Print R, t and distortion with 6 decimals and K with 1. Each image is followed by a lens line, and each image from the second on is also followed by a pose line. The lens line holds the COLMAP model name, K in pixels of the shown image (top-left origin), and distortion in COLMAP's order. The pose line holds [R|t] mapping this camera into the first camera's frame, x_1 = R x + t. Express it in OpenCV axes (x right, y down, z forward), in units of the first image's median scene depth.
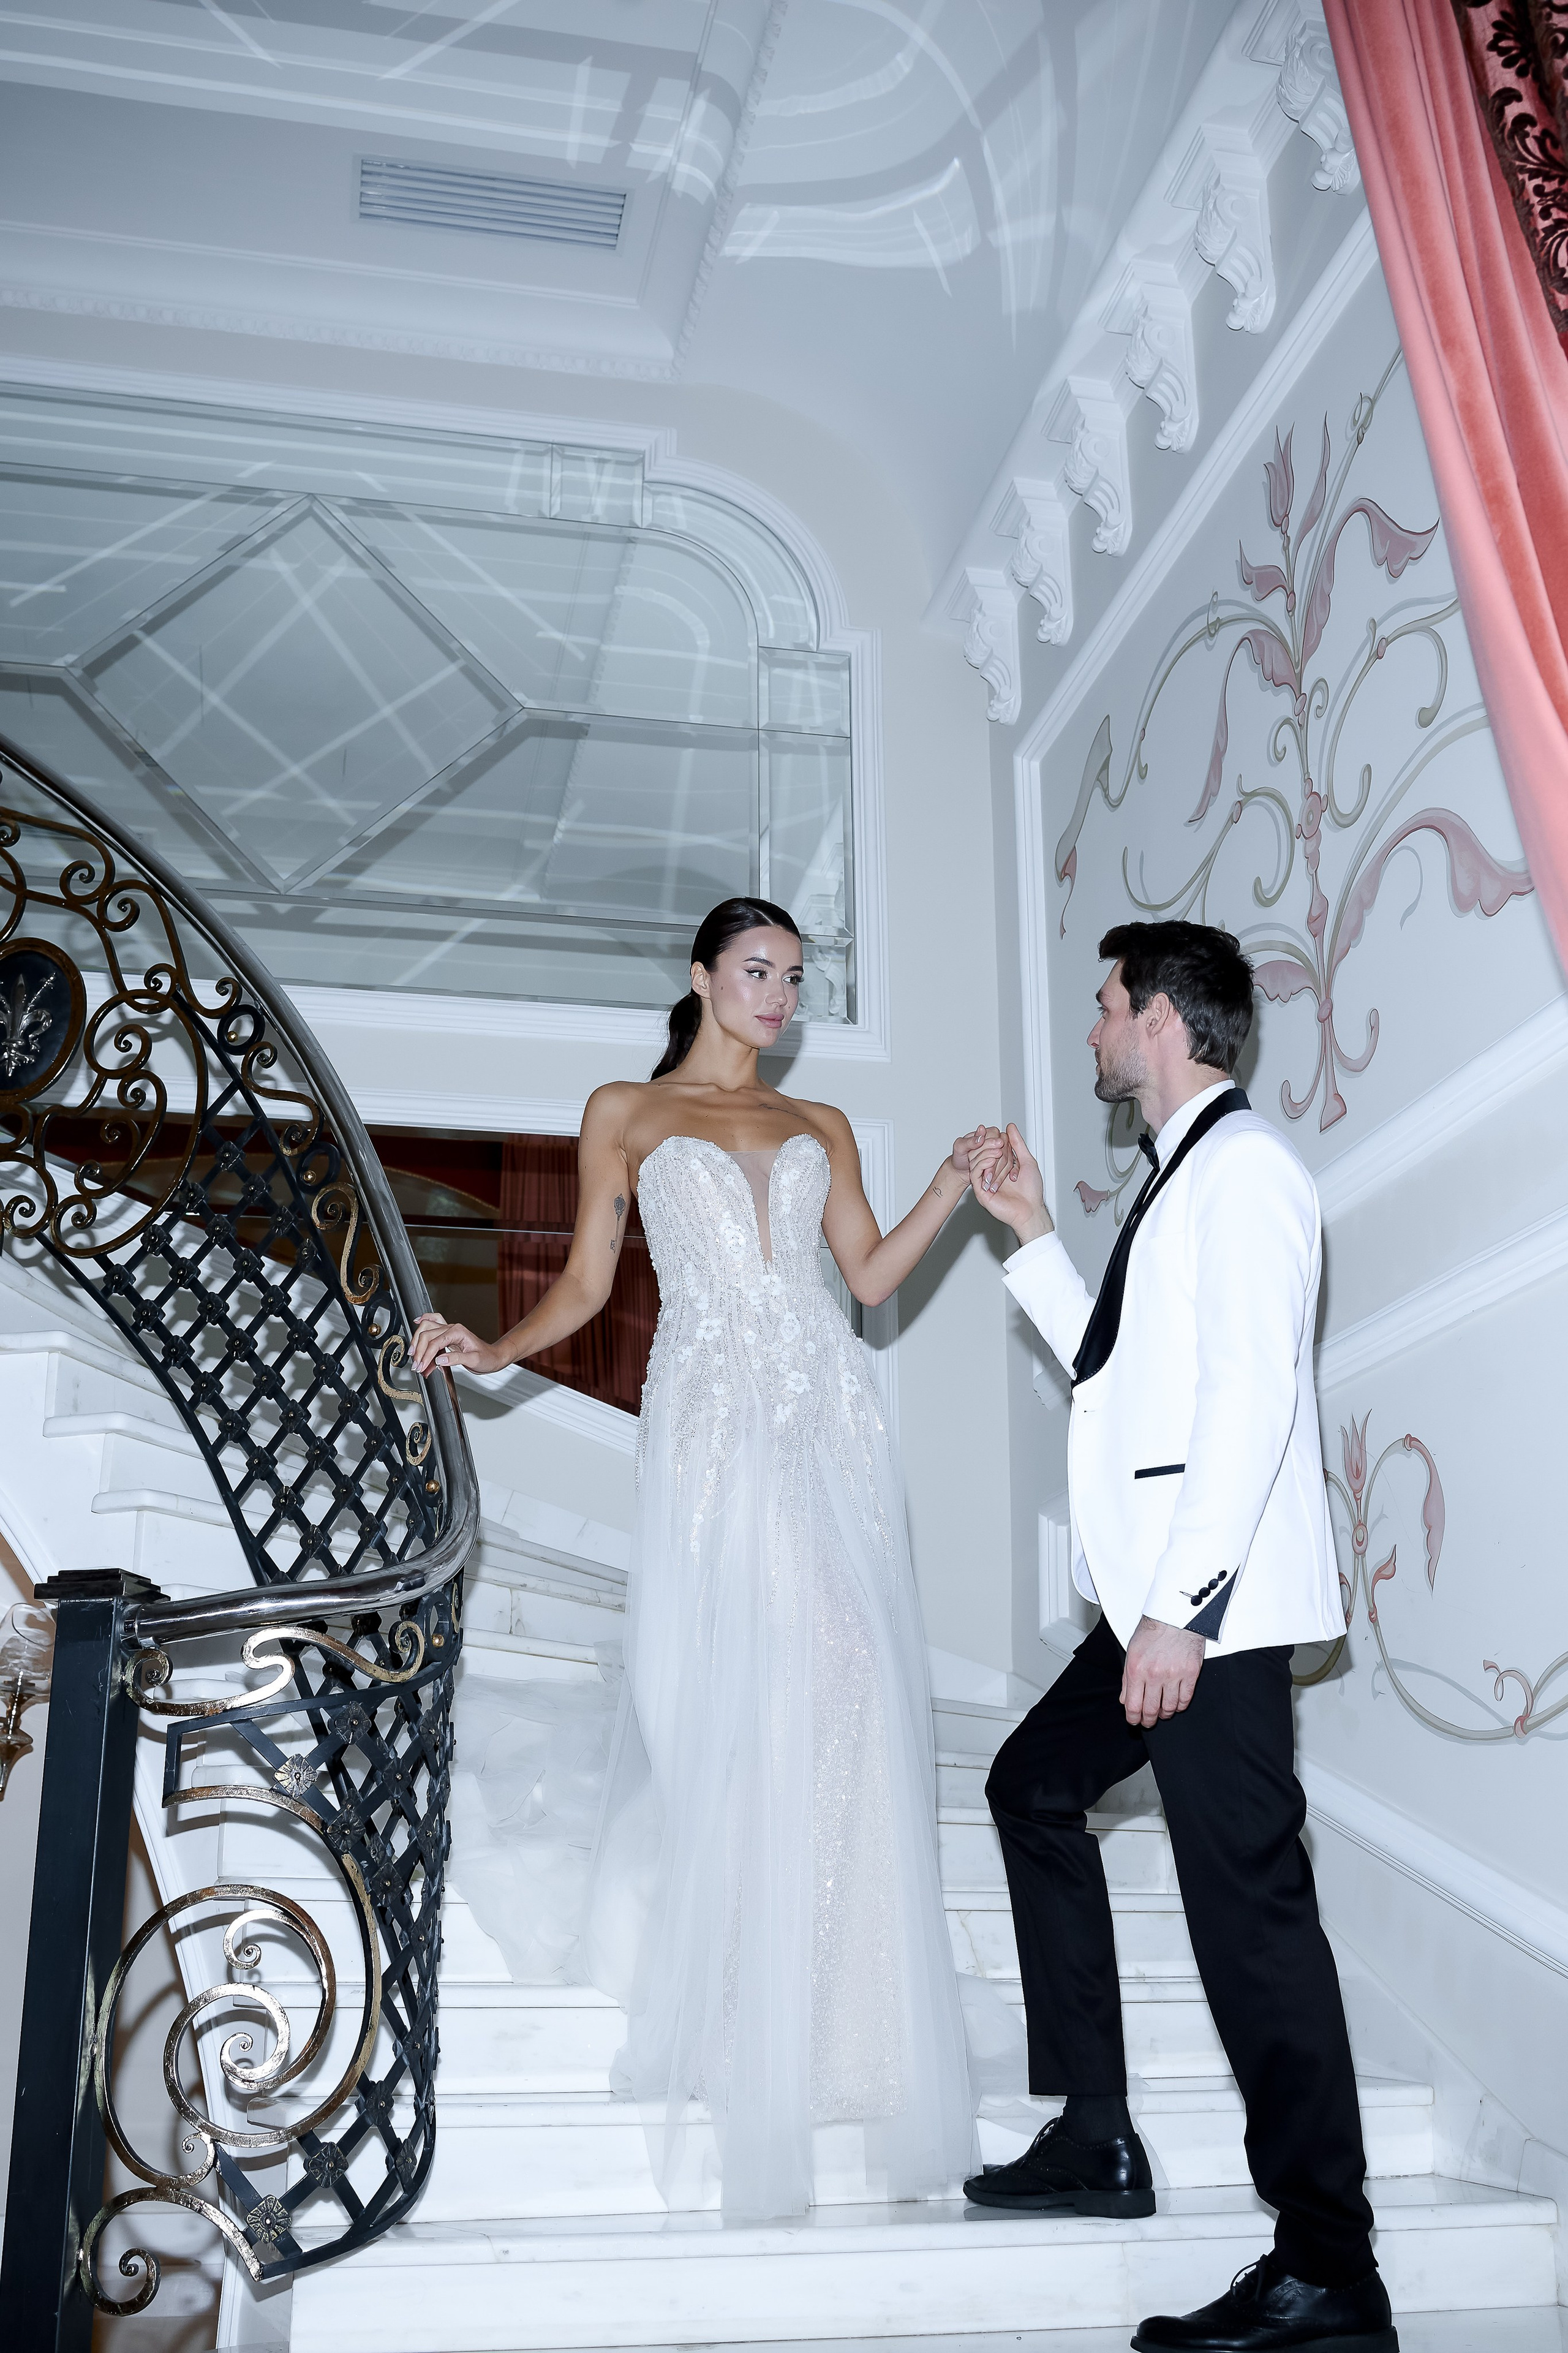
lens RADIAL K [[2326.0, 0, 784.0], [0, 2326.0, 1176.5], [0, 0, 1]] dist [-0.087676, 0.045742]
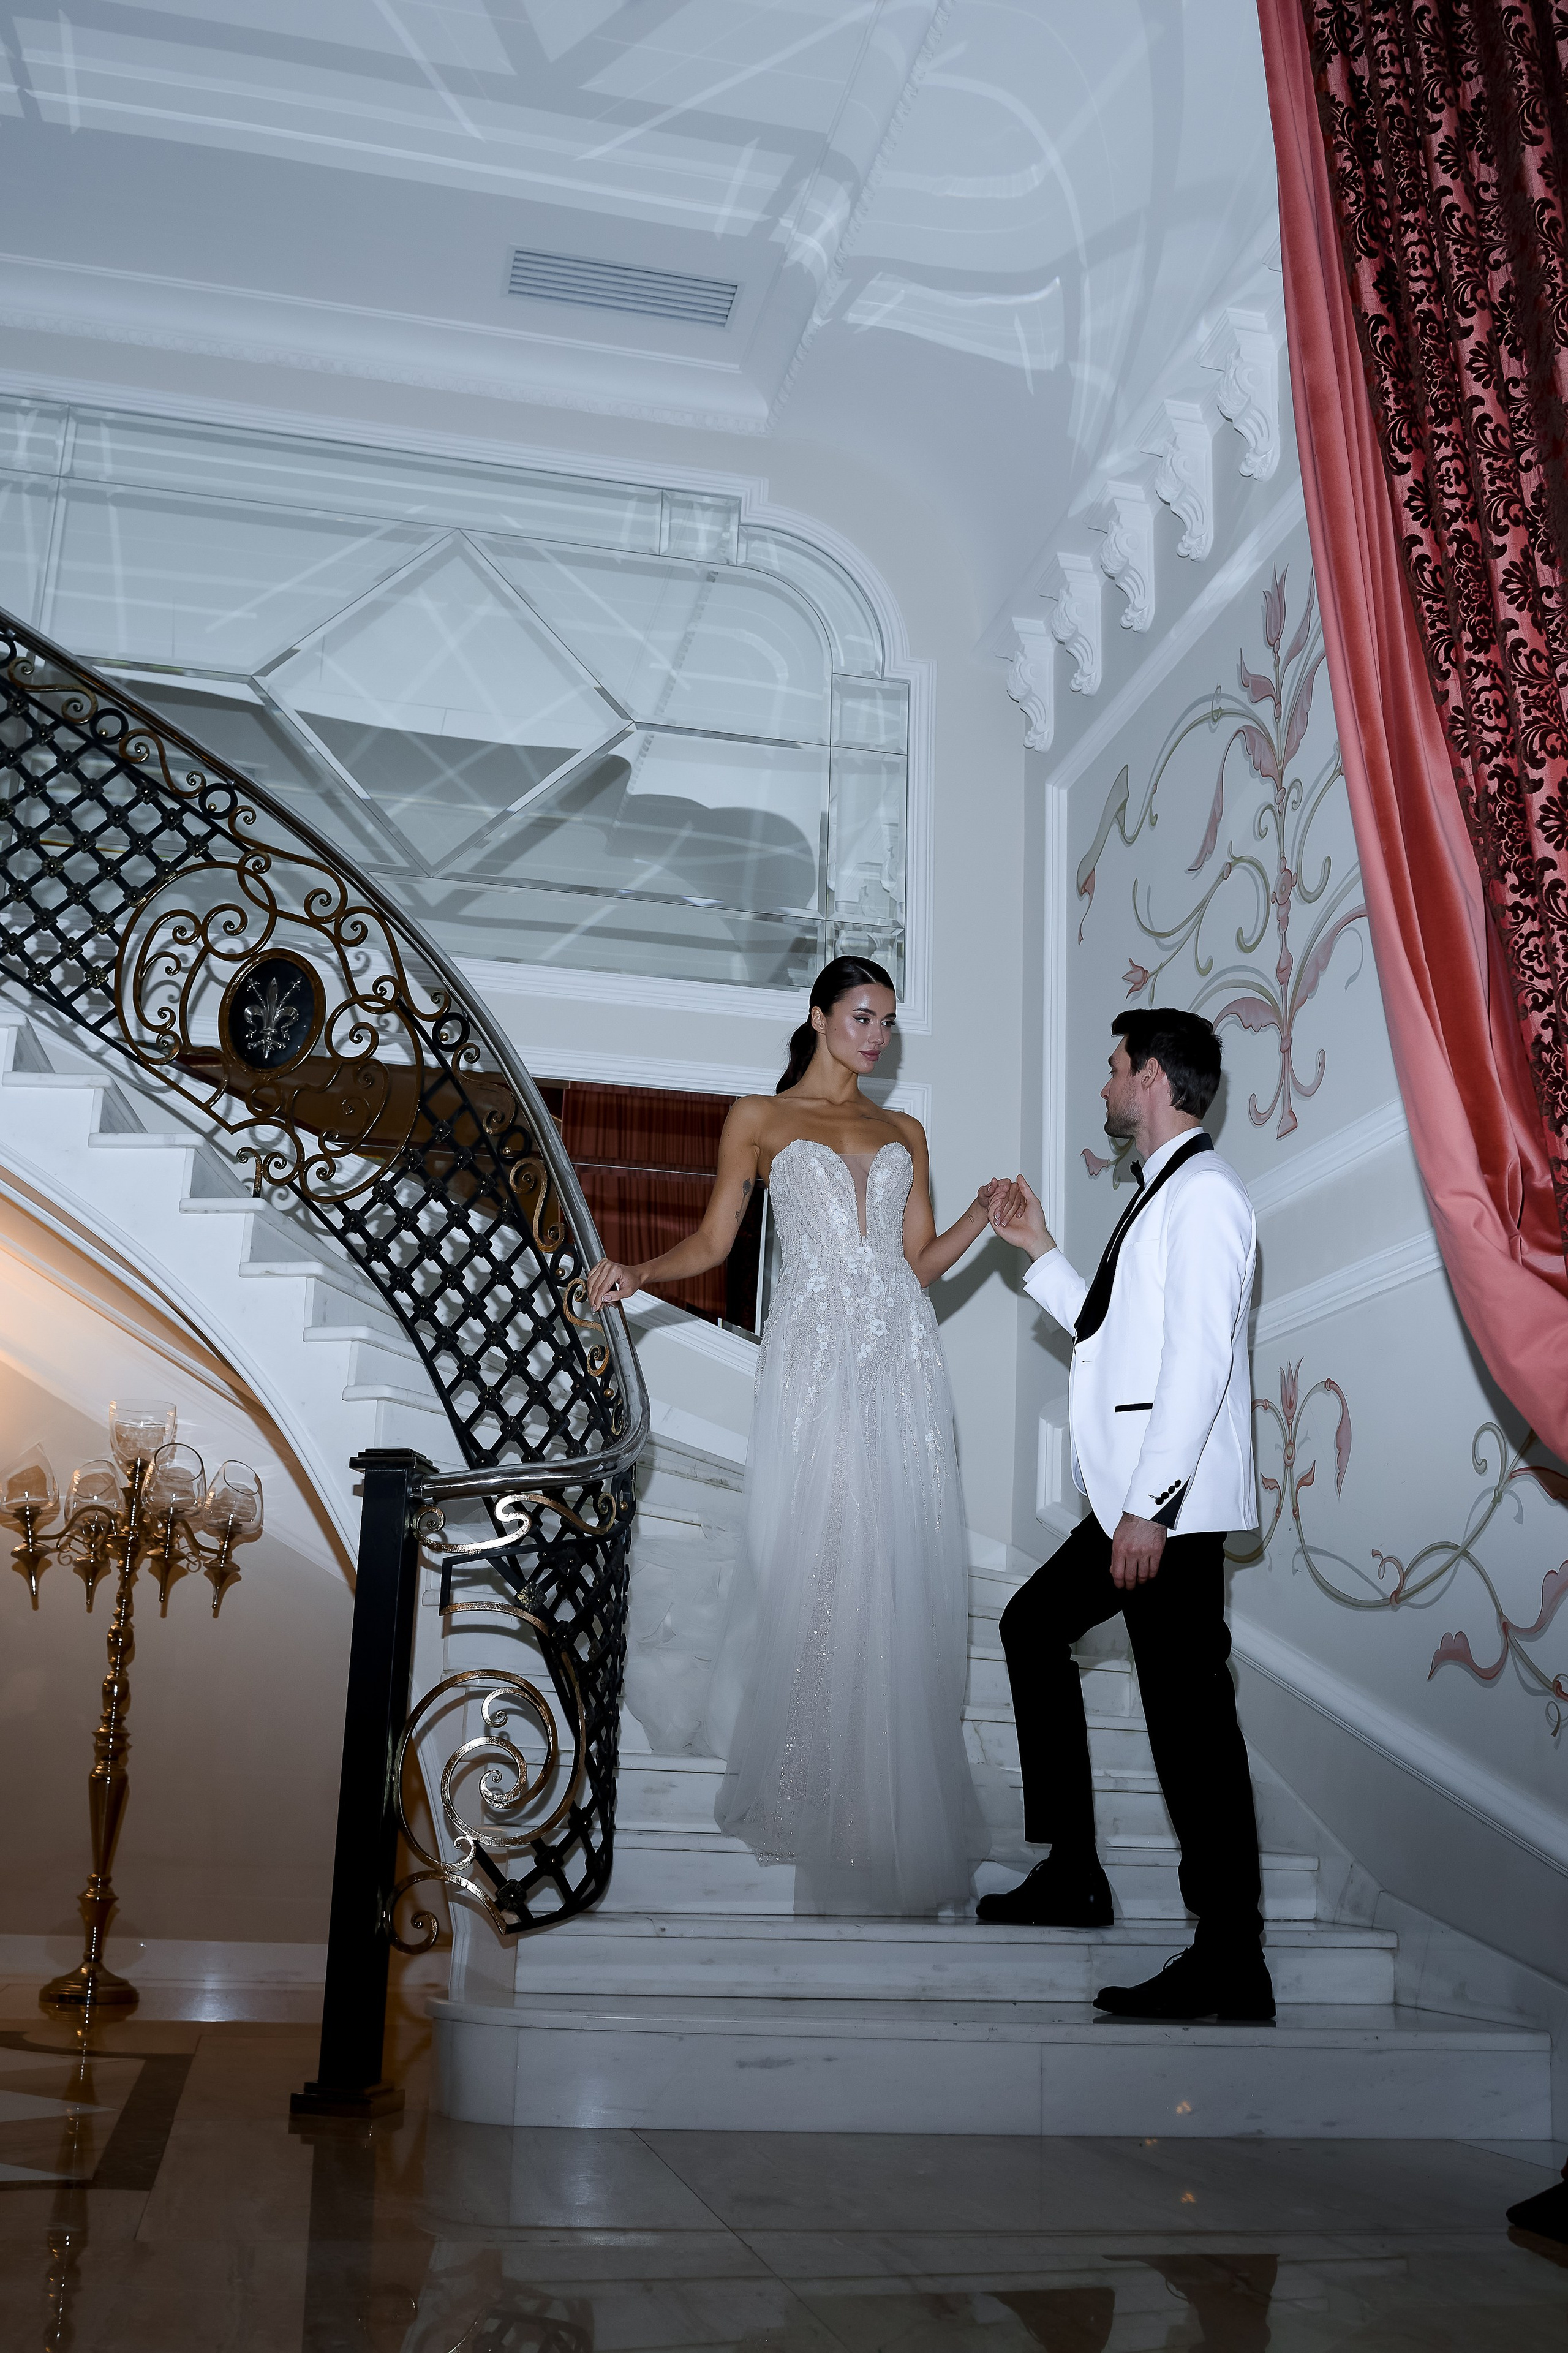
lens RADIAL K [[2359.6, 0, 798.4], [0, 2359.6, 1165.5], [0, 0, 1]] dist [-0.094563, 0.000875]
pose [[0.999076, 0.040395, 0.014664, -0.059041], [-0.041121, 0.997740, 0.053138, -0.069783], [-0.012485, -0.053692, 0.998480, -0.337146]]
